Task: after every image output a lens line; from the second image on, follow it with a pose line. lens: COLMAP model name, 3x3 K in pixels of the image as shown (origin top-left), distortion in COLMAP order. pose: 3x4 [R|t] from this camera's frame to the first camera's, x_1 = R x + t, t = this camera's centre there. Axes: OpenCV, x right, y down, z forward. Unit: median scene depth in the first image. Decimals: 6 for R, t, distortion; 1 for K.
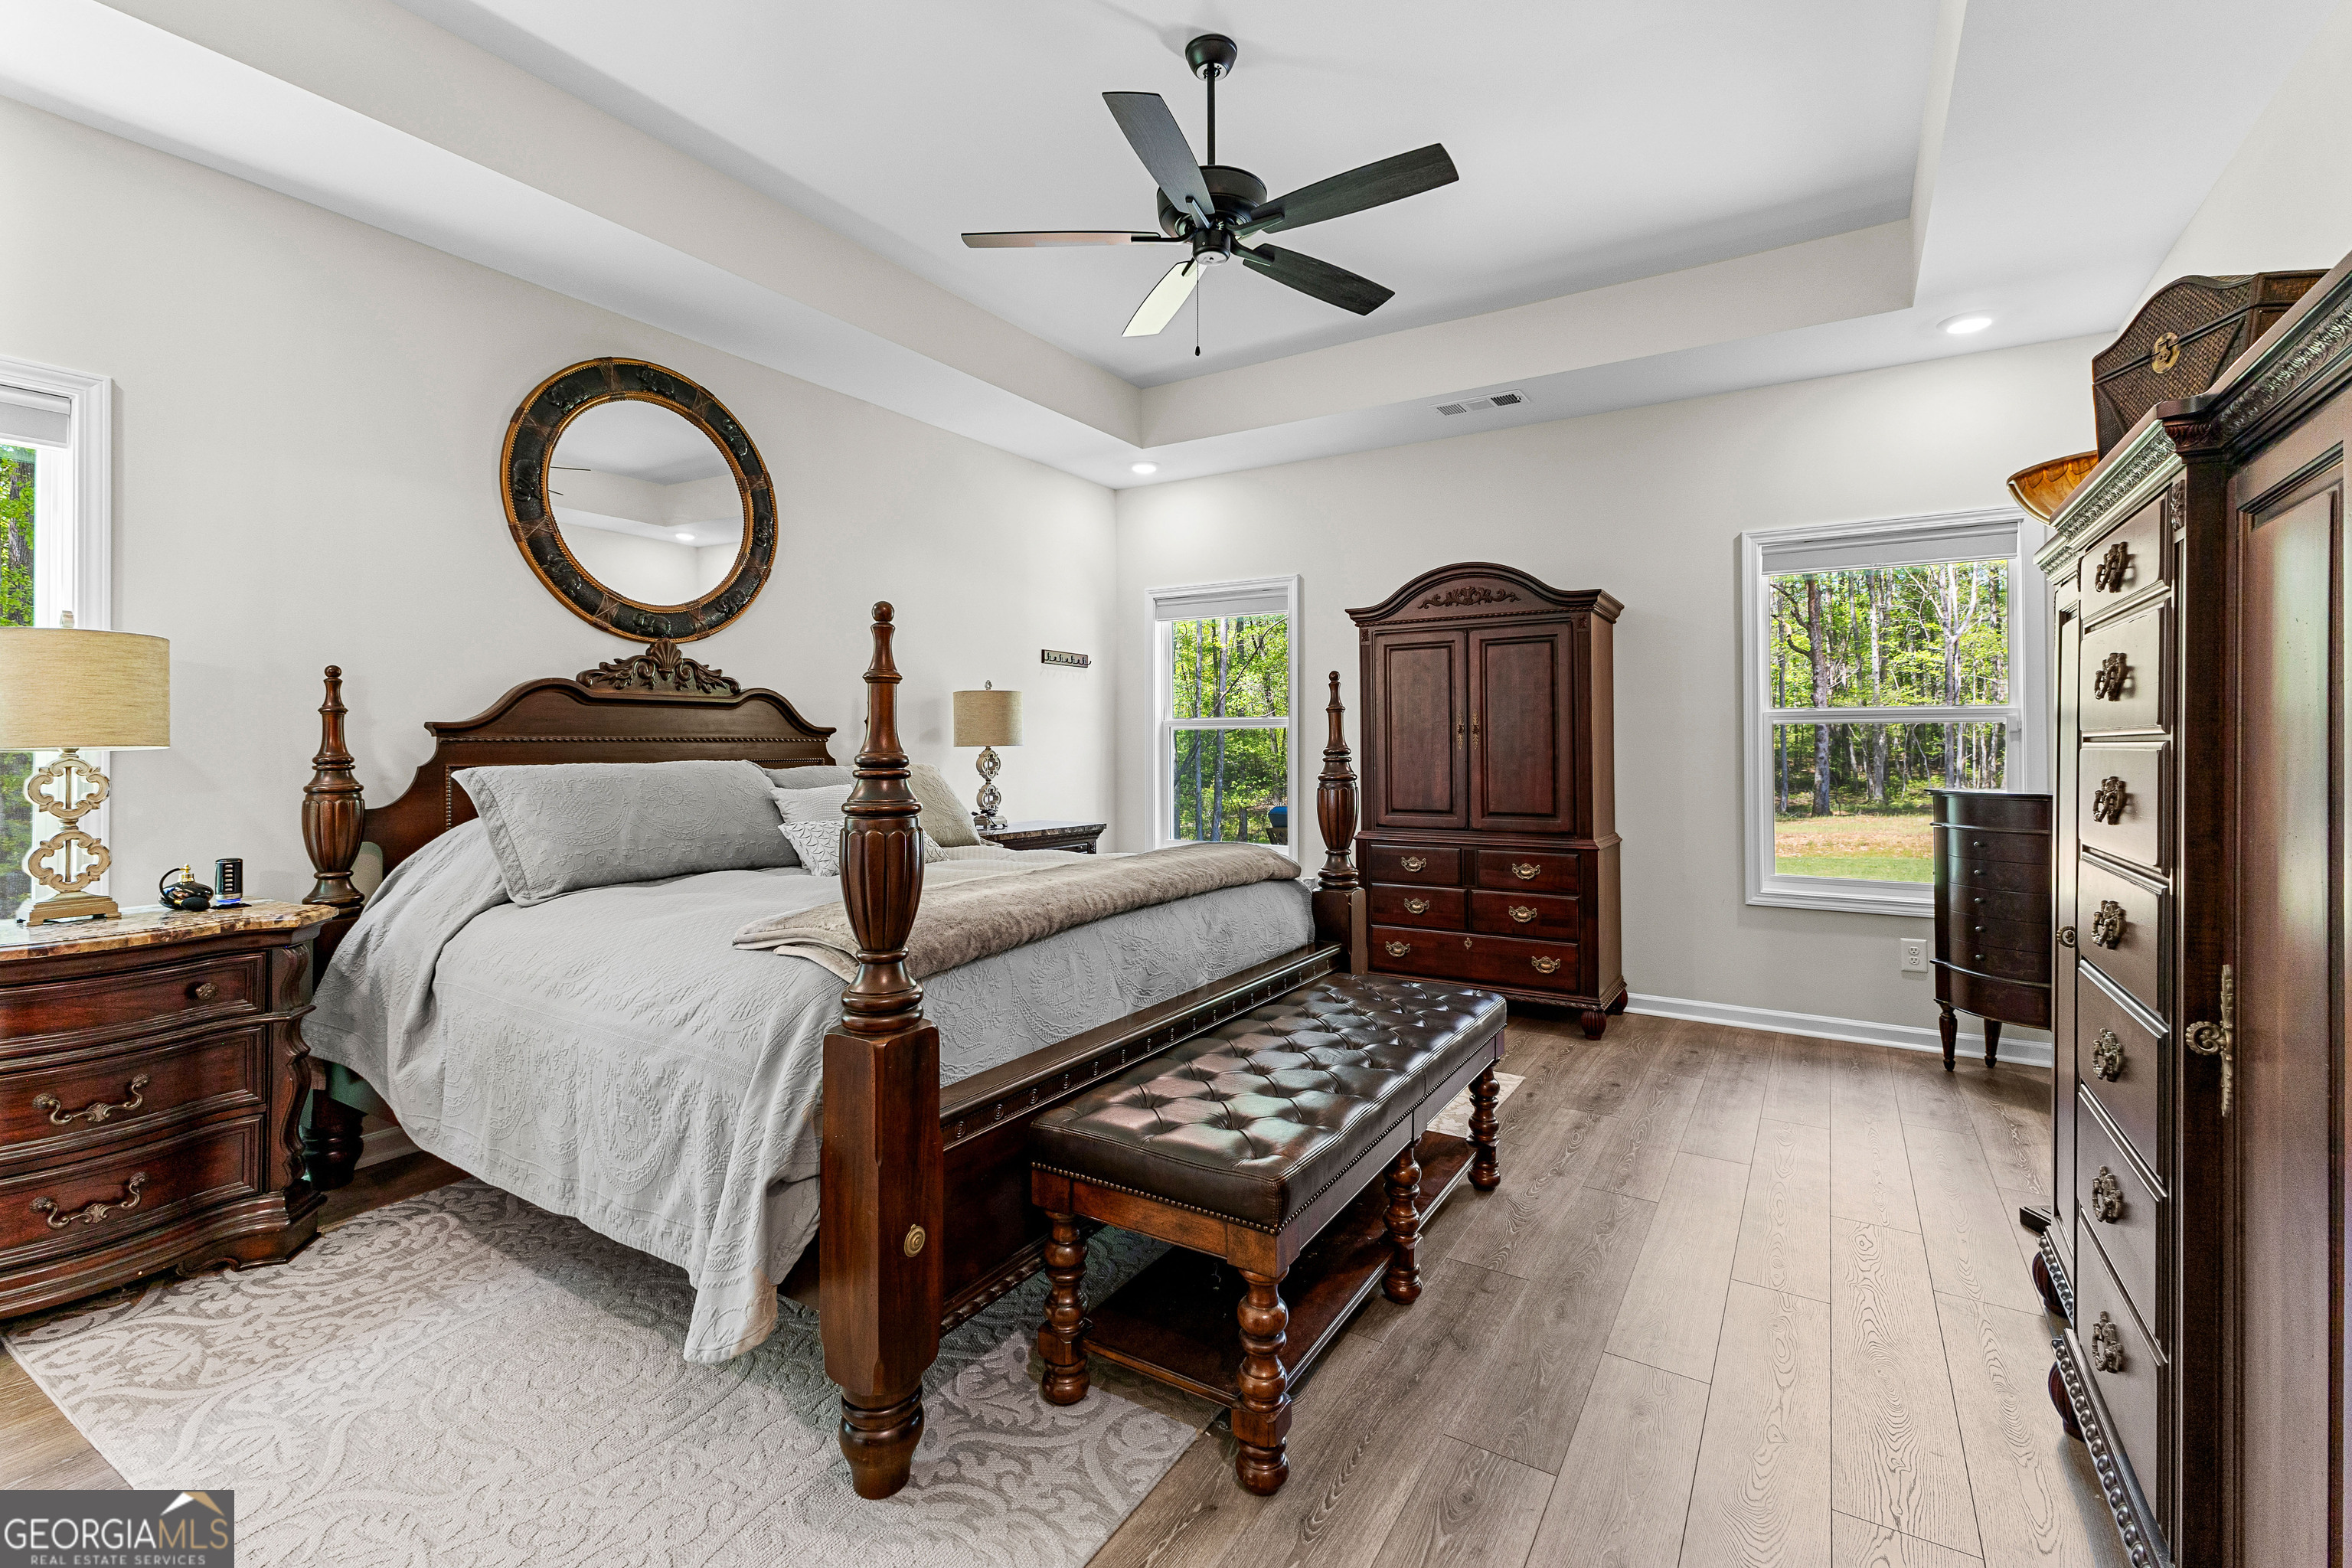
lens RADIAL K [[1026.1, 0, 1179.5], [0, 1026.1, 772.8], [0, 0, 1]] dist [0.013788, -0.000343]
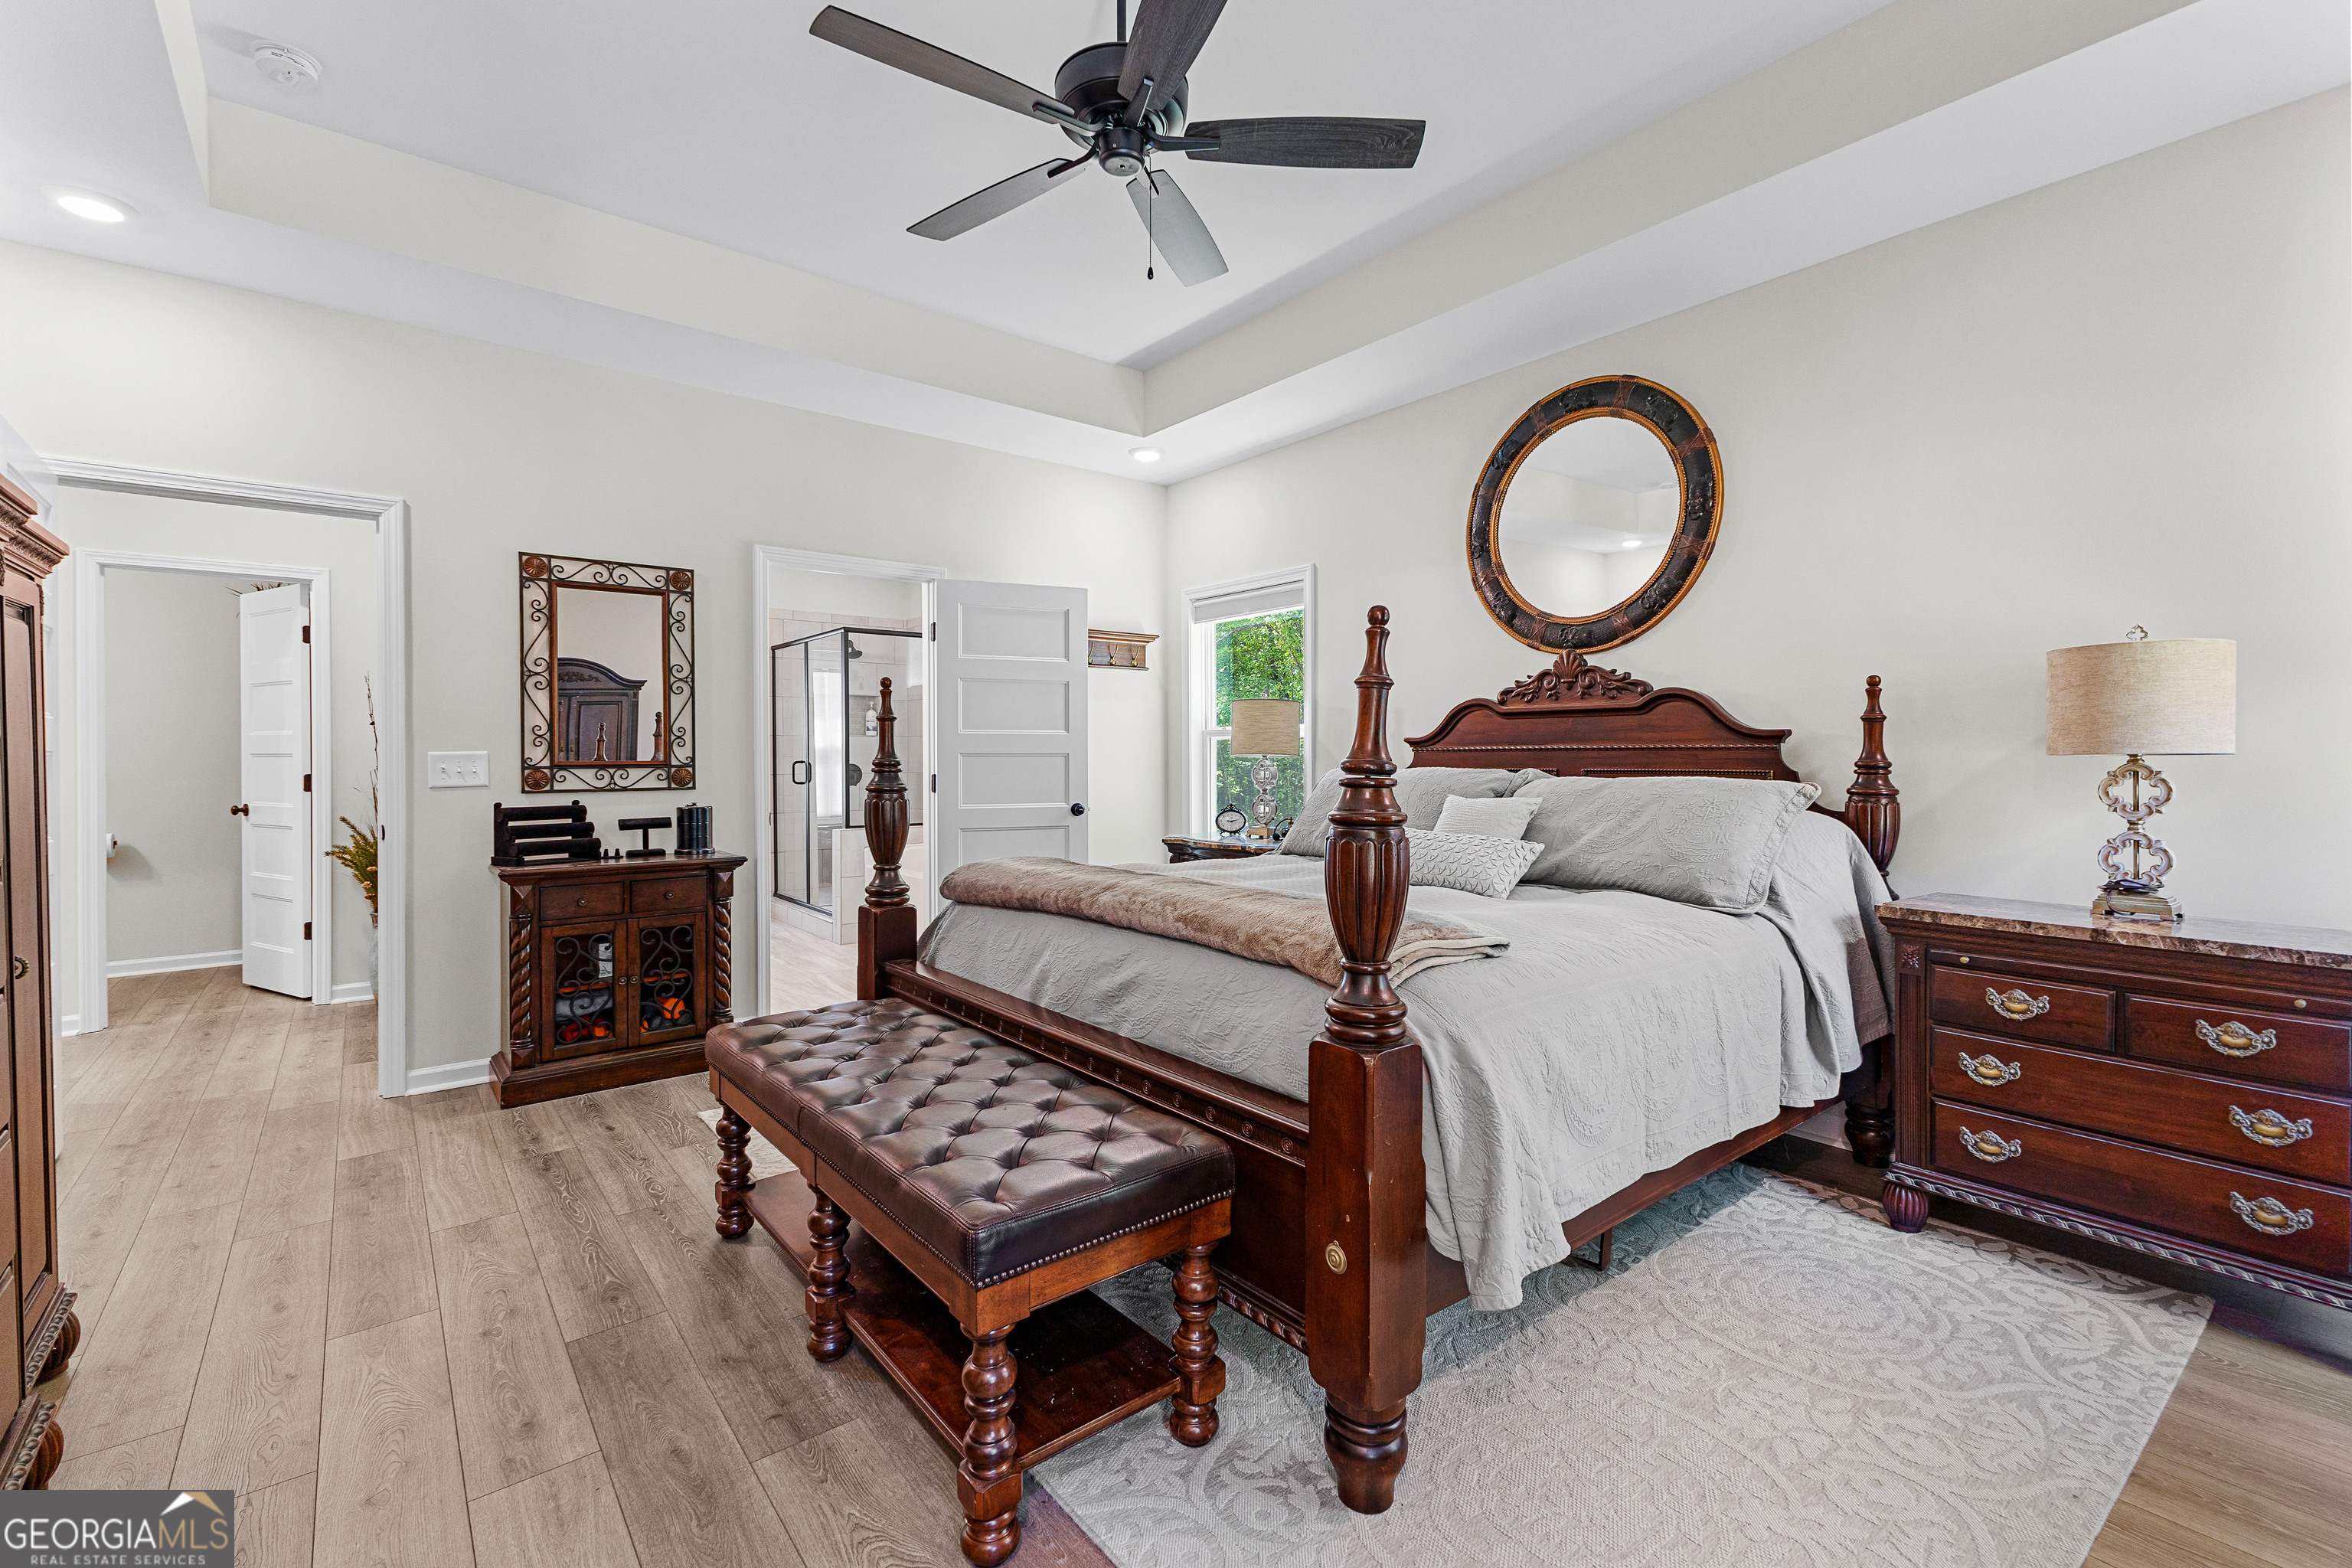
lens RADIAL K [[1026.1, 0, 1170.9], [0, 1026.1, 771.5], [0, 0, 1]] dist [0.013788, -0.000343]
pose [[-0.330501, 0.020362, -0.943586, 0.594952], [-0.023468, 0.999281, 0.029784, -0.029458], [0.943514, 0.031987, -0.329785, 0.961194]]
